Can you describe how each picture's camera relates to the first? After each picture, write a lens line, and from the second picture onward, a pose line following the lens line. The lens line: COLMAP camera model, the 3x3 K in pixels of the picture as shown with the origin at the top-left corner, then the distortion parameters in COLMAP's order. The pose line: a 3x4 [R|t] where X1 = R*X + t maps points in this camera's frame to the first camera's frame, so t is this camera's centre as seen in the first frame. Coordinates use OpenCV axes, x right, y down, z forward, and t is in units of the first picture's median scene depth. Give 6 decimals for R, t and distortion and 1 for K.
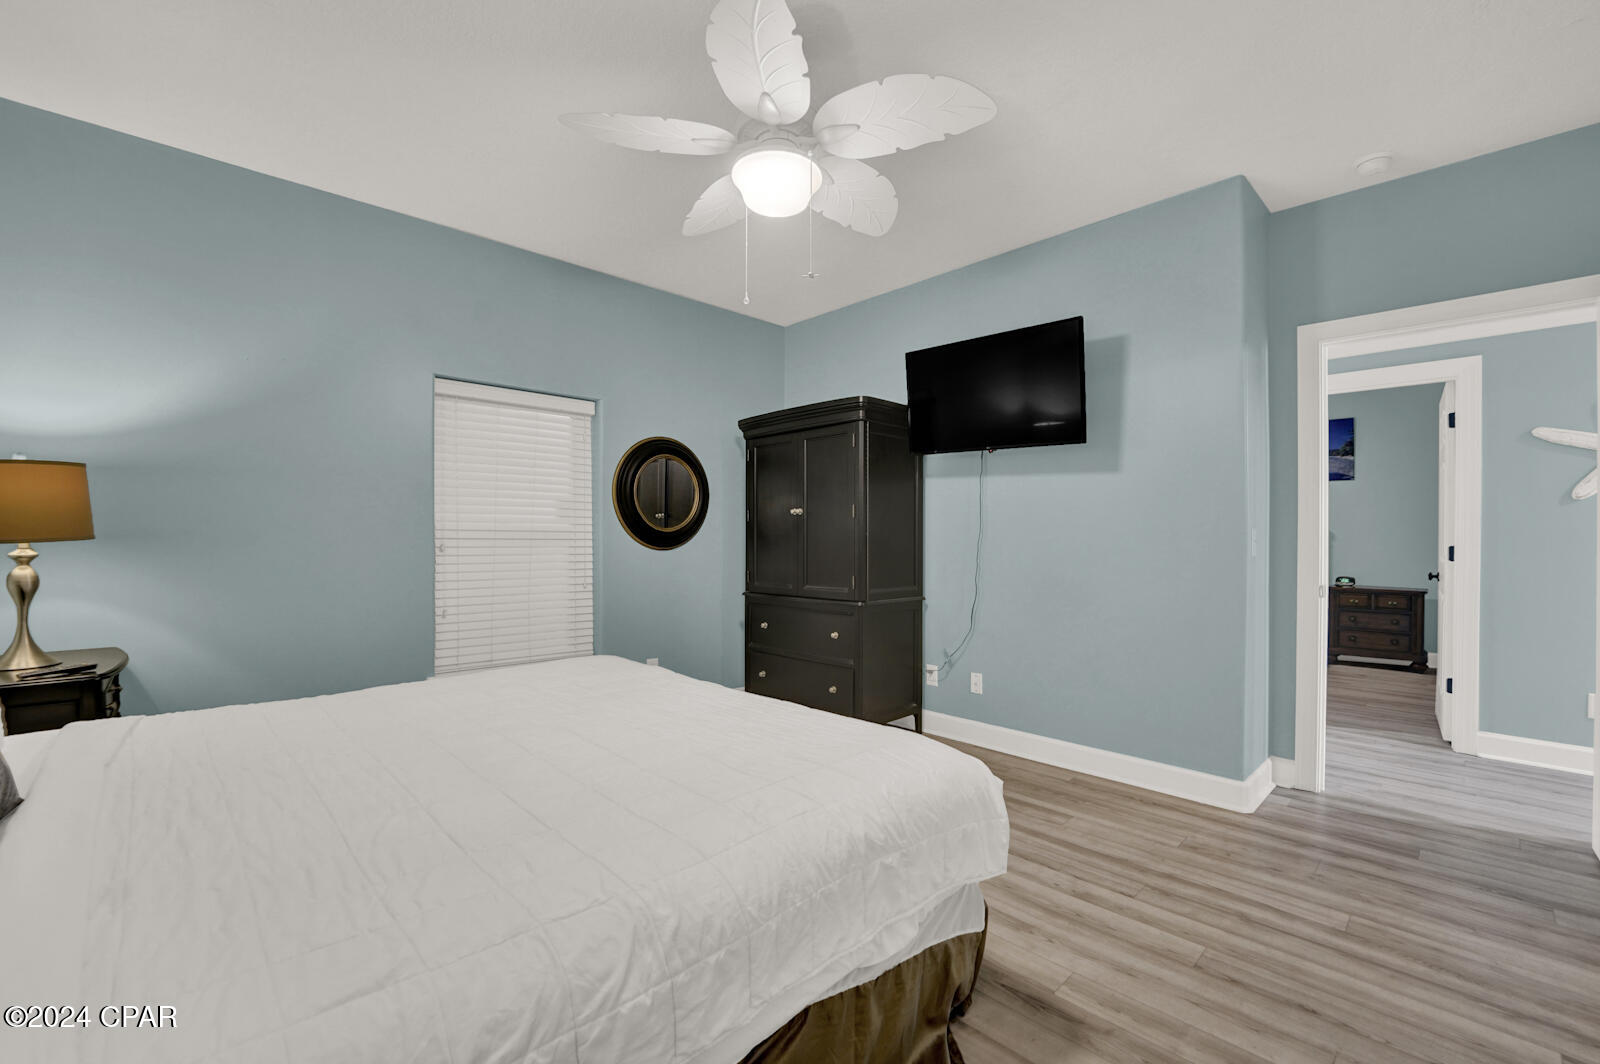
lens RADIAL K [[676.4, 0, 765.8], [0, 676.4, 532.4], [0, 0, 1]] dist [-0.014021, 0.000024]
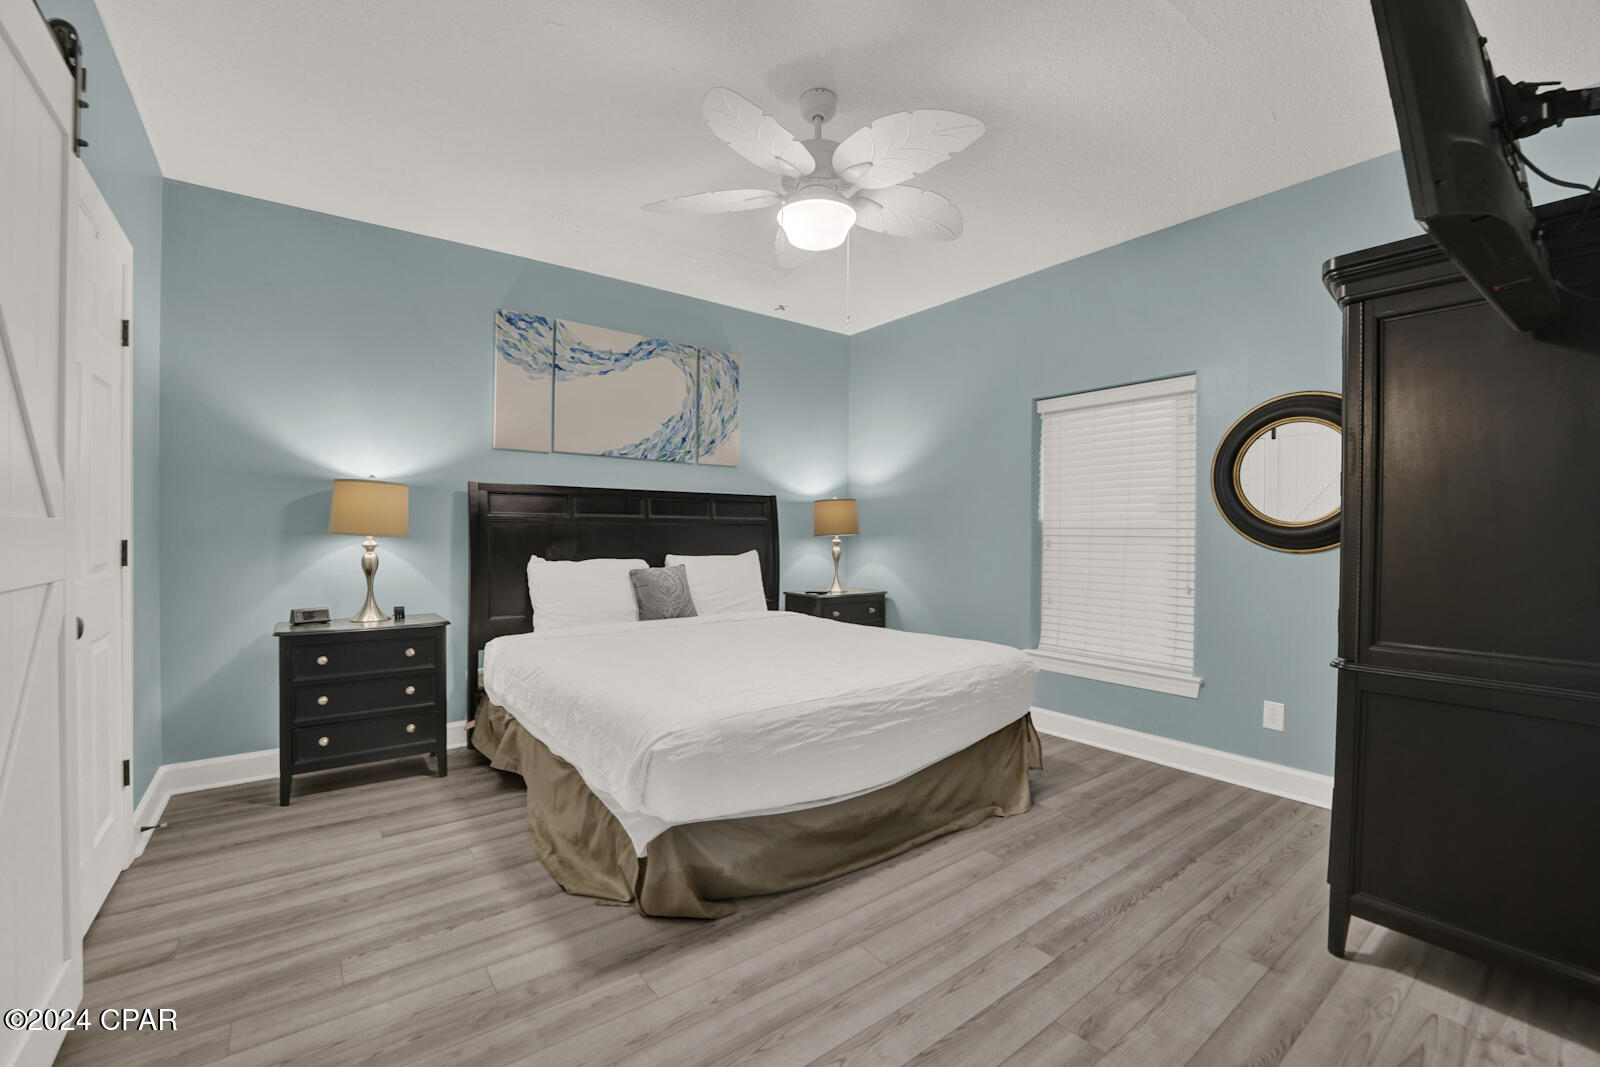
lens RADIAL K [[658.2, 0, 791.4], [0, 658.2, 536.1], [0, 0, 1]] dist [-0.030461, -0.000057]
pose [[-0.099007, -0.001465, -0.995086, 0.694370], [0.001492, 0.999998, -0.001621, 0.010985], [0.995086, -0.001645, -0.099005, 0.663888]]
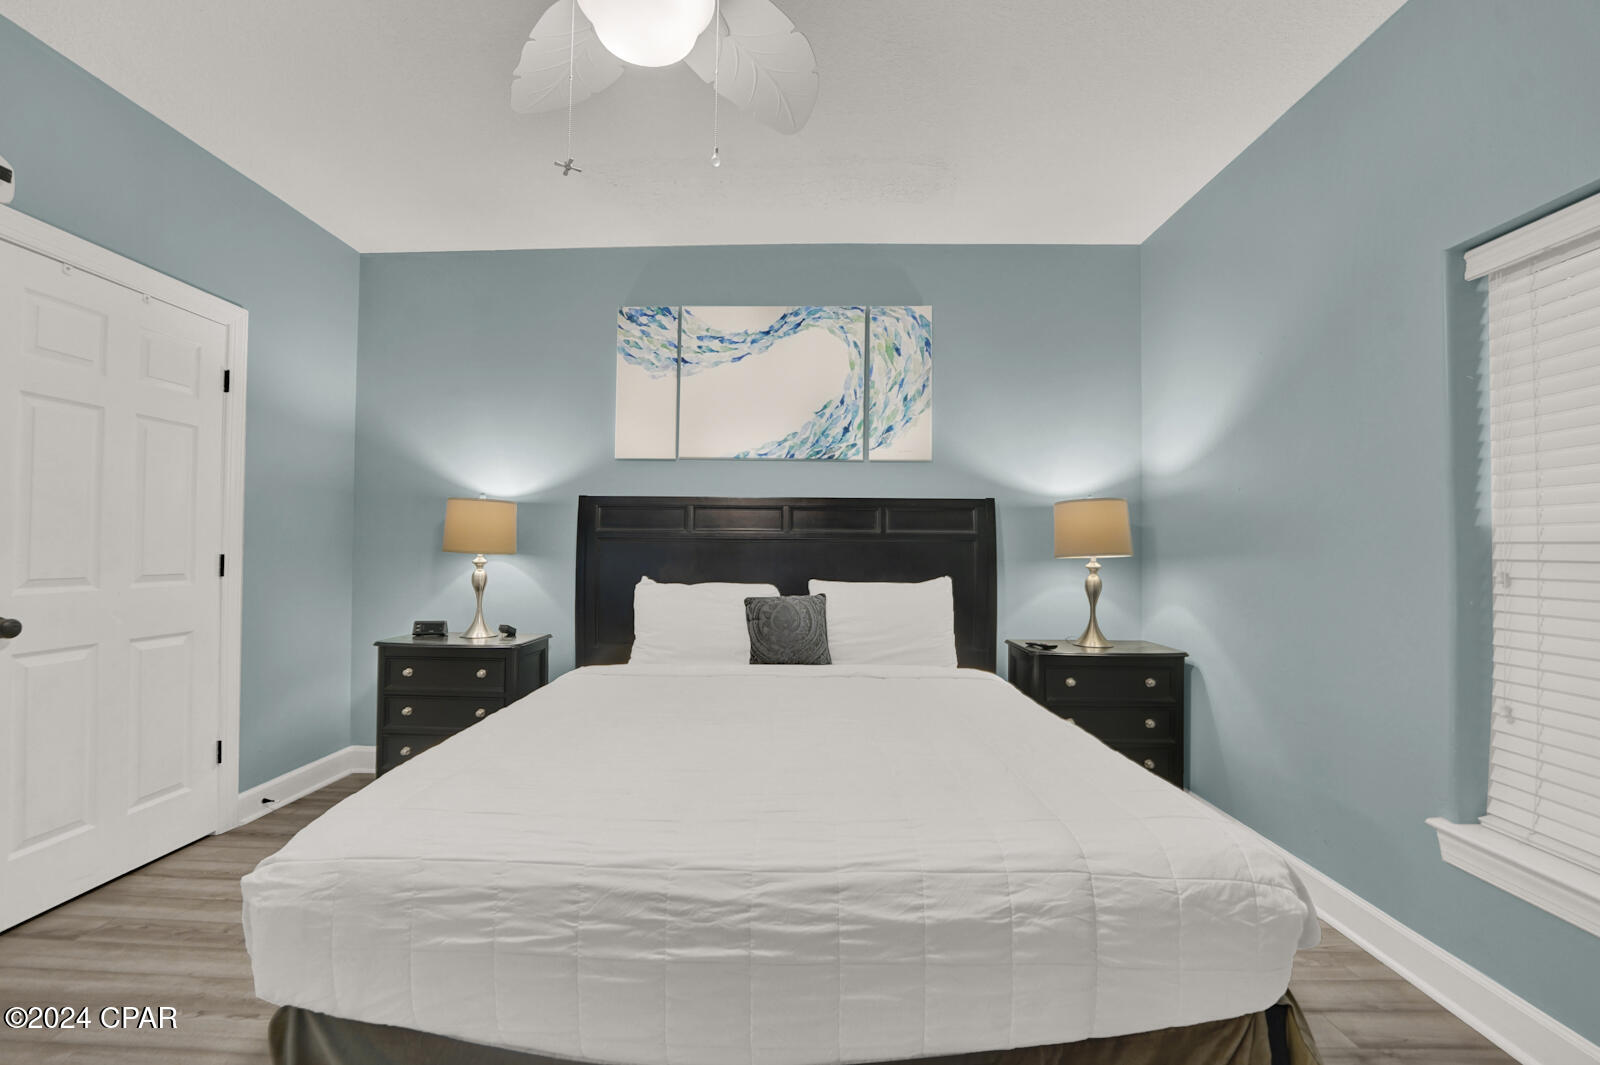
lens RADIAL K [[668.7, 0, 783.1], [0, 668.7, 536.4], [0, 0, 1]] dist [-0.026119, 0.000264]
pose [[-0.701607, -0.024795, -0.712132, 0.228916], [-0.006928, 0.999585, -0.027978, 0.008290], [0.712530, -0.014695, -0.701487, 0.949339]]
